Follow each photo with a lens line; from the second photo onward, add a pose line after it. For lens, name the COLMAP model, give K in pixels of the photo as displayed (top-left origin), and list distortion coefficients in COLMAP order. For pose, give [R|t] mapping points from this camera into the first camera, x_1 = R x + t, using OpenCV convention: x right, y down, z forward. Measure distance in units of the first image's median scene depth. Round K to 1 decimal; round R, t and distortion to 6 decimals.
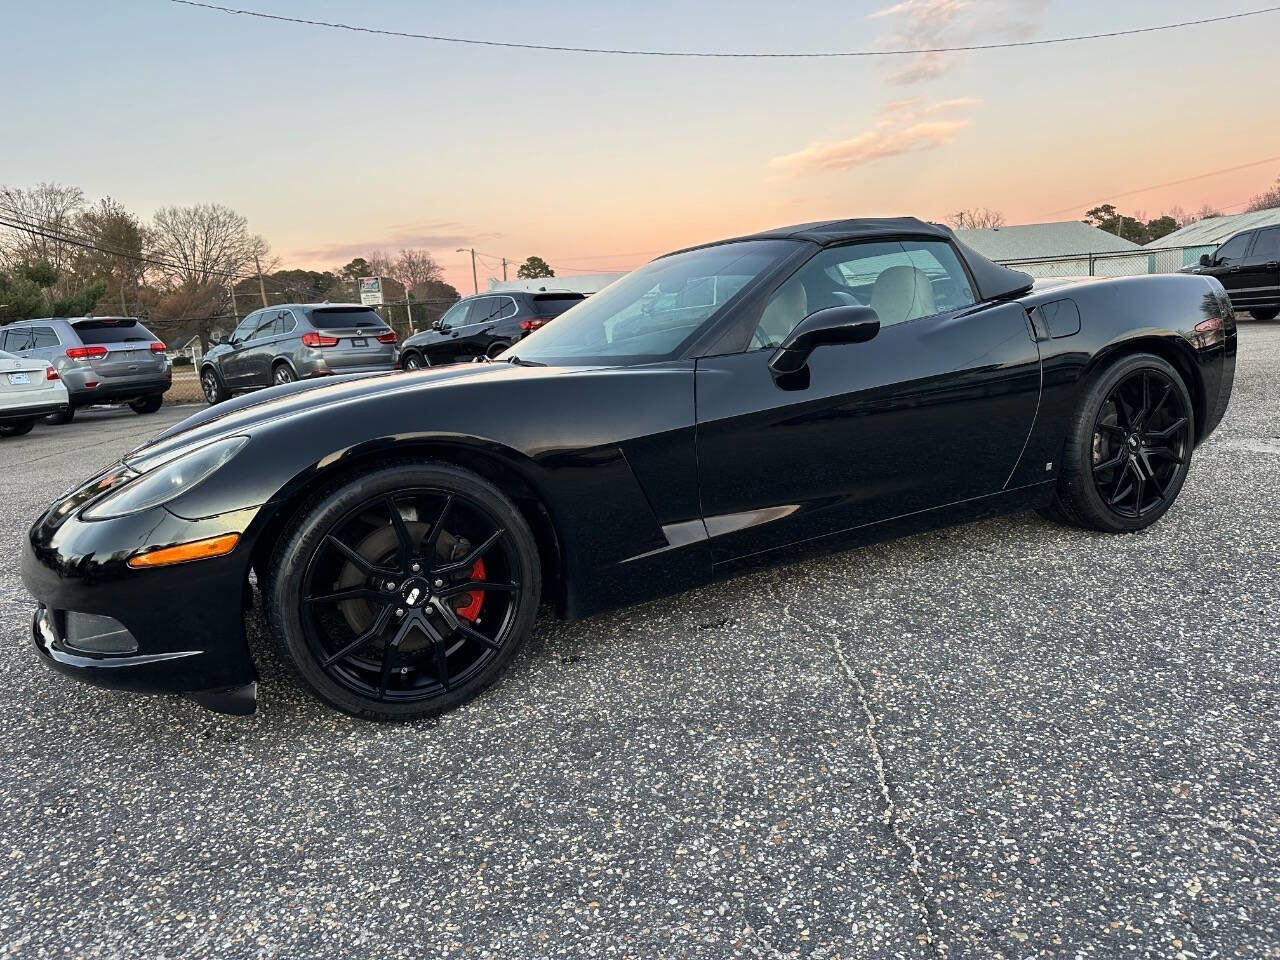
lens RADIAL K [[901.4, 0, 636.9], [0, 901.4, 485.9], [0, 0, 1]] dist [0.057127, -0.070495]
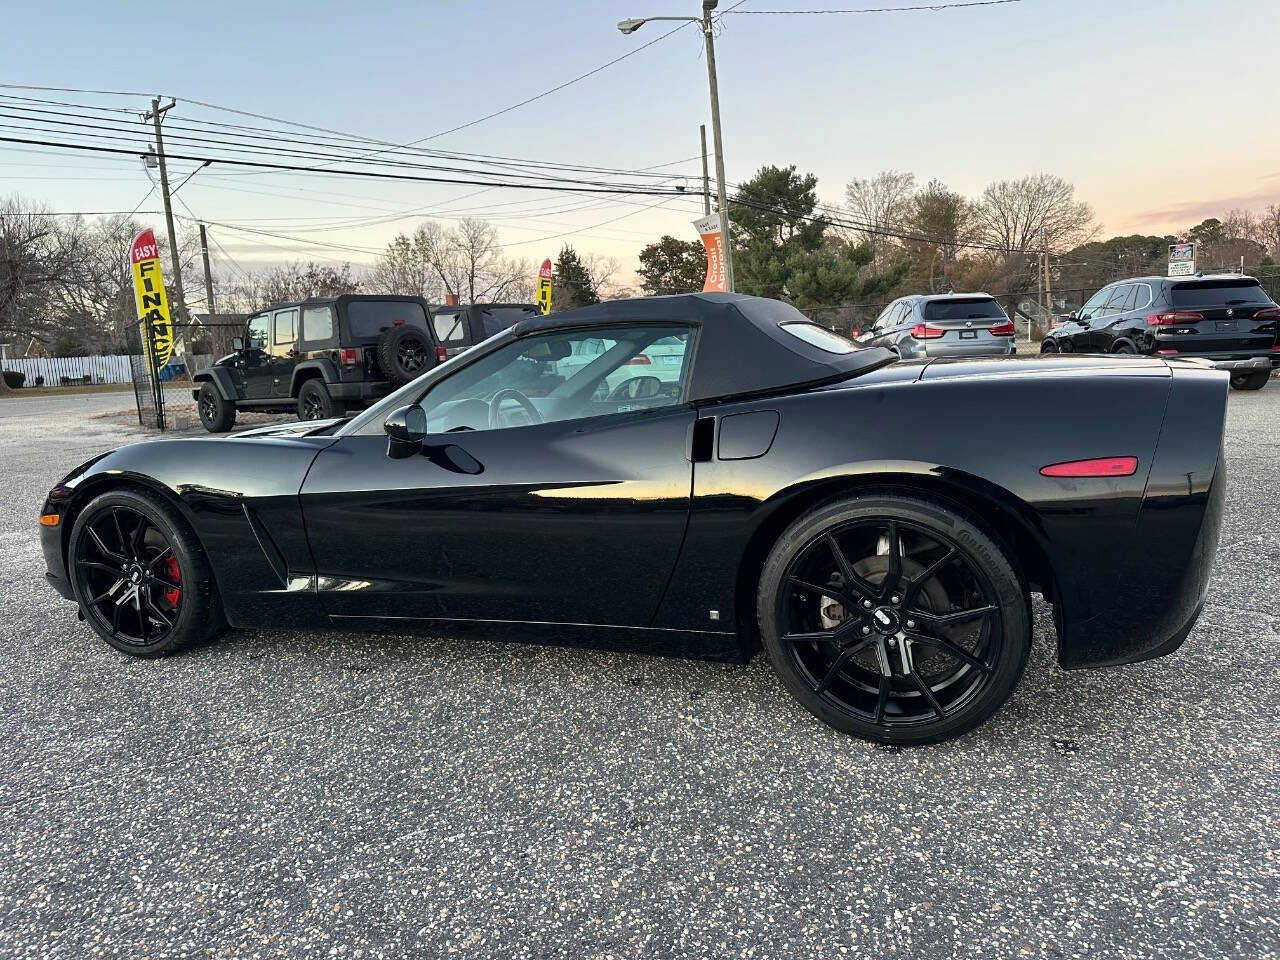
lens RADIAL K [[902.8, 0, 637.5], [0, 902.8, 481.1], [0, 0, 1]] dist [0.057482, -0.069726]
pose [[0.655297, 0.158427, -0.738571, 0.960404], [-0.136477, 0.986499, 0.090520, -0.197087], [0.742940, 0.041480, 0.668071, 0.404578]]
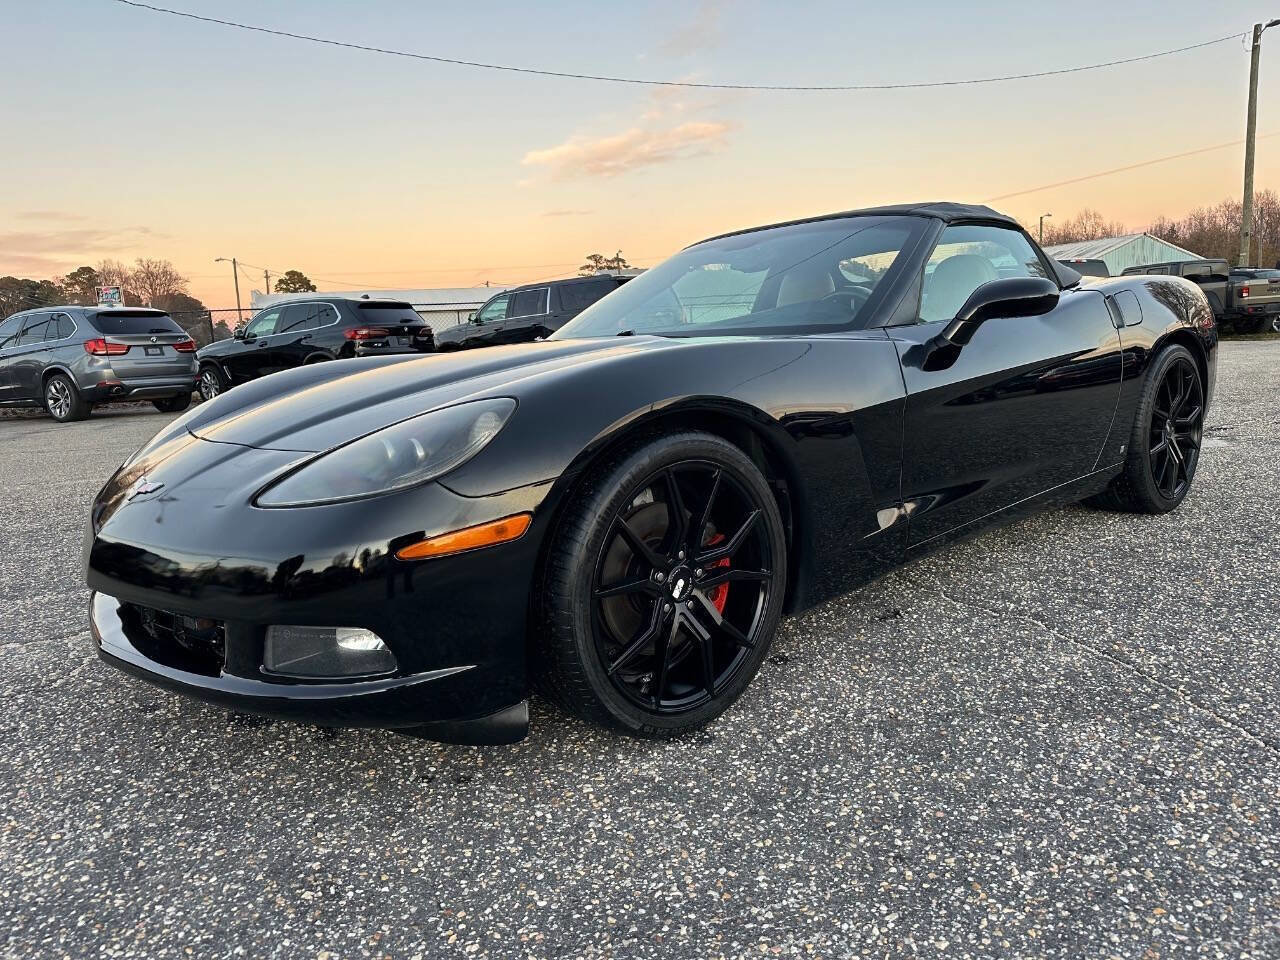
lens RADIAL K [[901.4, 0, 636.9], [0, 901.4, 485.9], [0, 0, 1]] dist [0.057127, -0.070495]
pose [[0.968523, -0.018886, 0.248208, -0.337216], [0.025676, 0.999379, -0.024149, 0.030854], [-0.247597, 0.029761, 0.968406, 0.127661]]
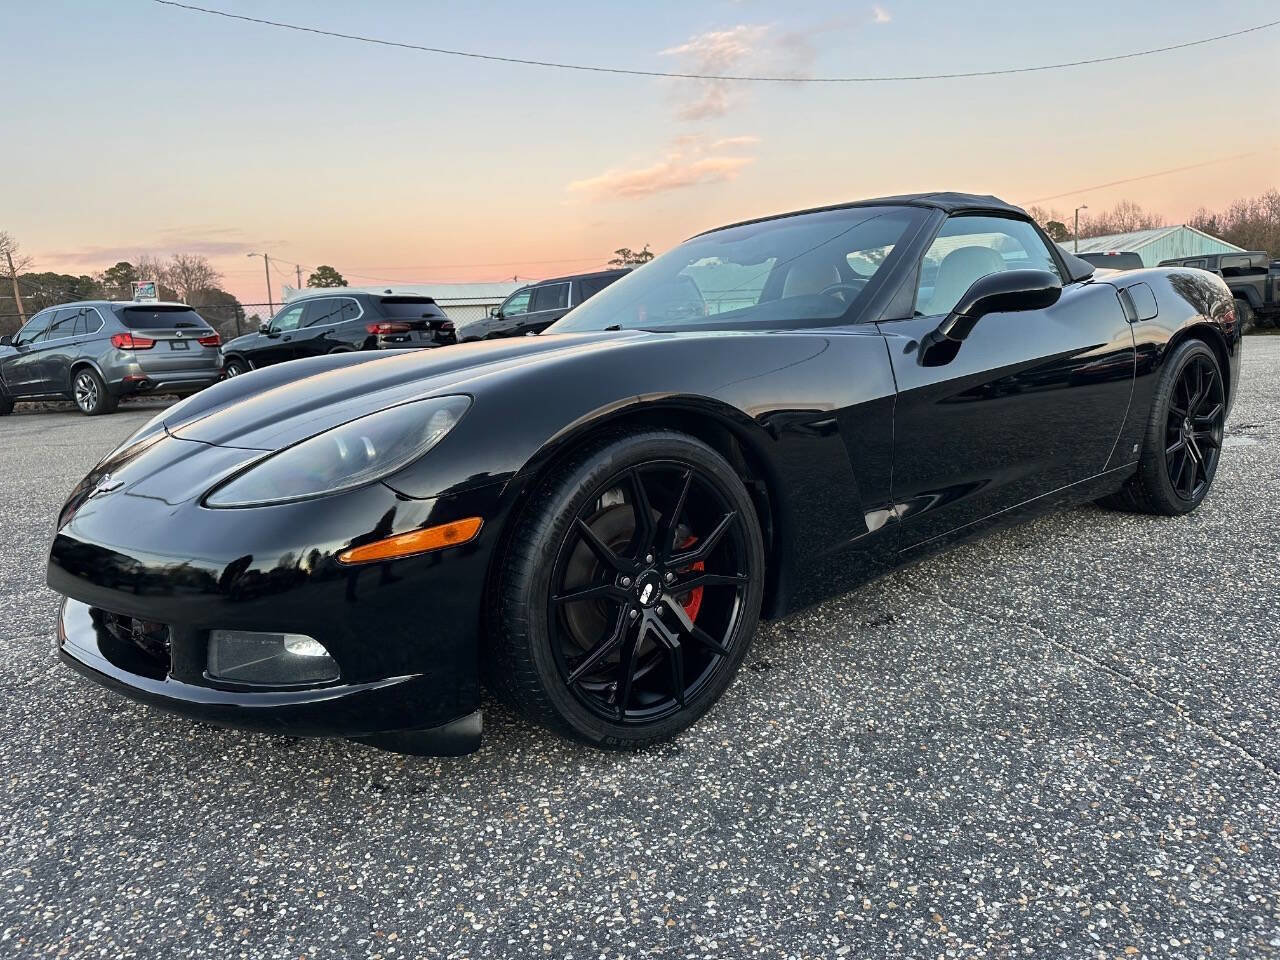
lens RADIAL K [[902.8, 0, 637.5], [0, 902.8, 481.1], [0, 0, 1]] dist [0.057482, -0.069726]
pose [[0.975829, -0.014065, 0.218082, -0.294939], [0.019837, 0.999508, -0.024298, 0.027382], [-0.217633, 0.028036, 0.975628, 0.138939]]
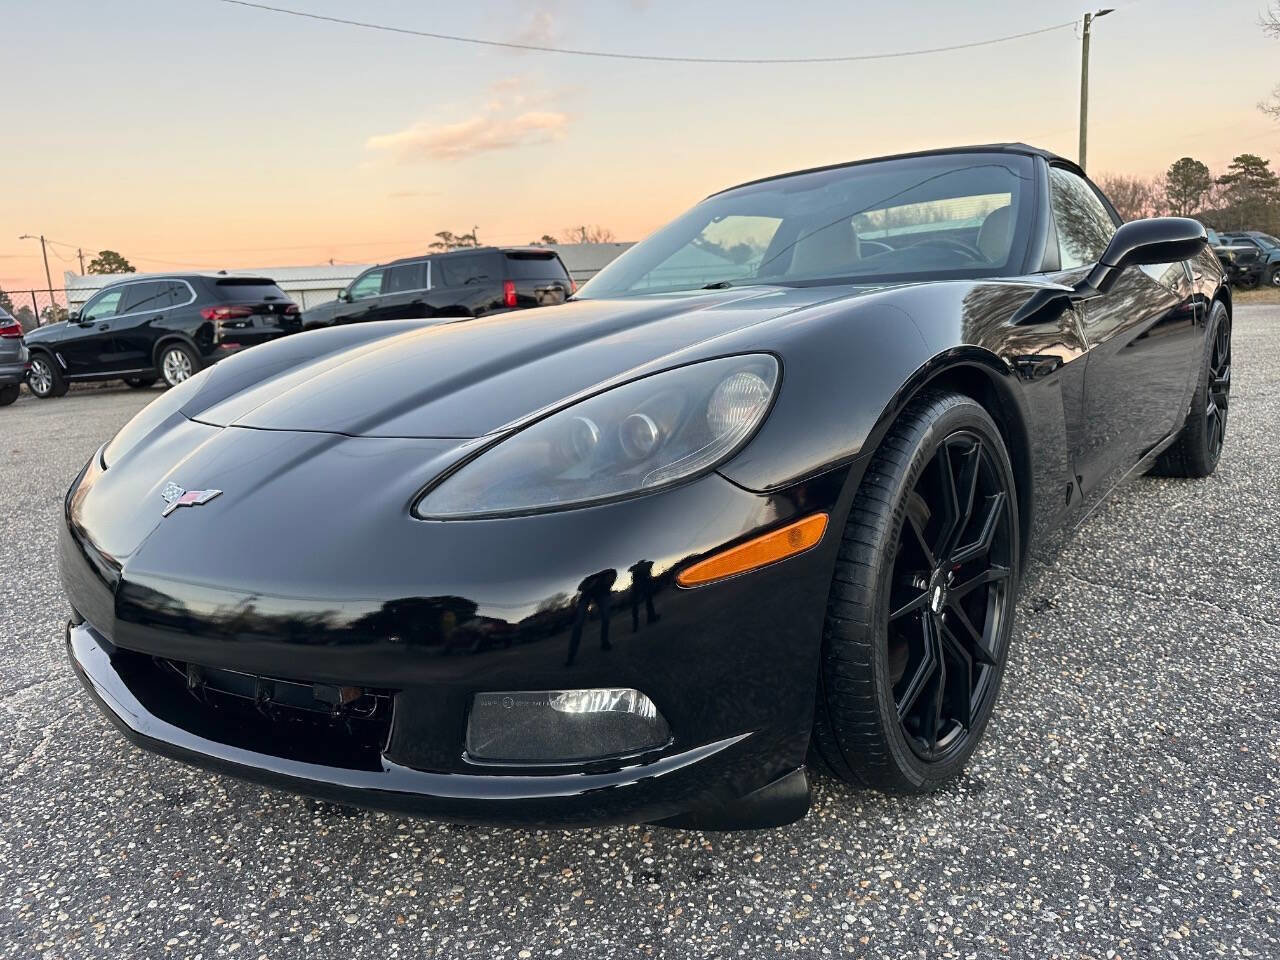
lens RADIAL K [[914.6, 0, 640.4], [0, 914.6, 486.3], [0, 0, 1]] dist [0.002561, -0.004510]
pose [[0.915357, -0.063595, 0.397590, -0.481723], [0.067952, 0.997684, 0.003137, 0.016669], [-0.396868, 0.024145, 0.917558, 0.320507]]
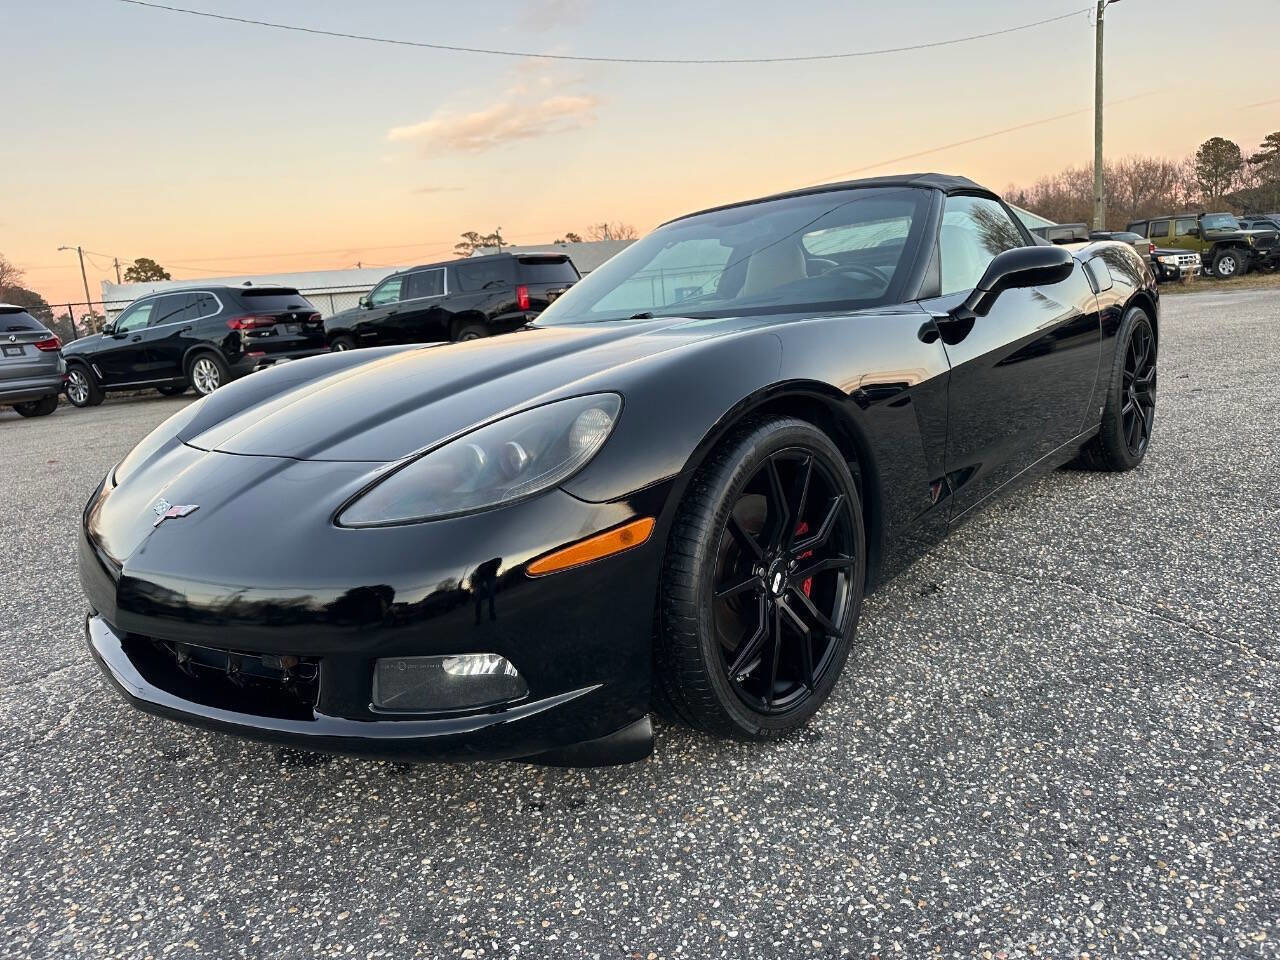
lens RADIAL K [[908.6, 0, 640.0], [0, 908.6, 480.0], [0, 0, 1]] dist [0.023901, -0.026242]
pose [[0.926672, -0.078544, 0.367573, -0.446547], [0.084229, 0.996446, 0.000578, 0.013345], [-0.366312, 0.030425, 0.929994, 0.194034]]
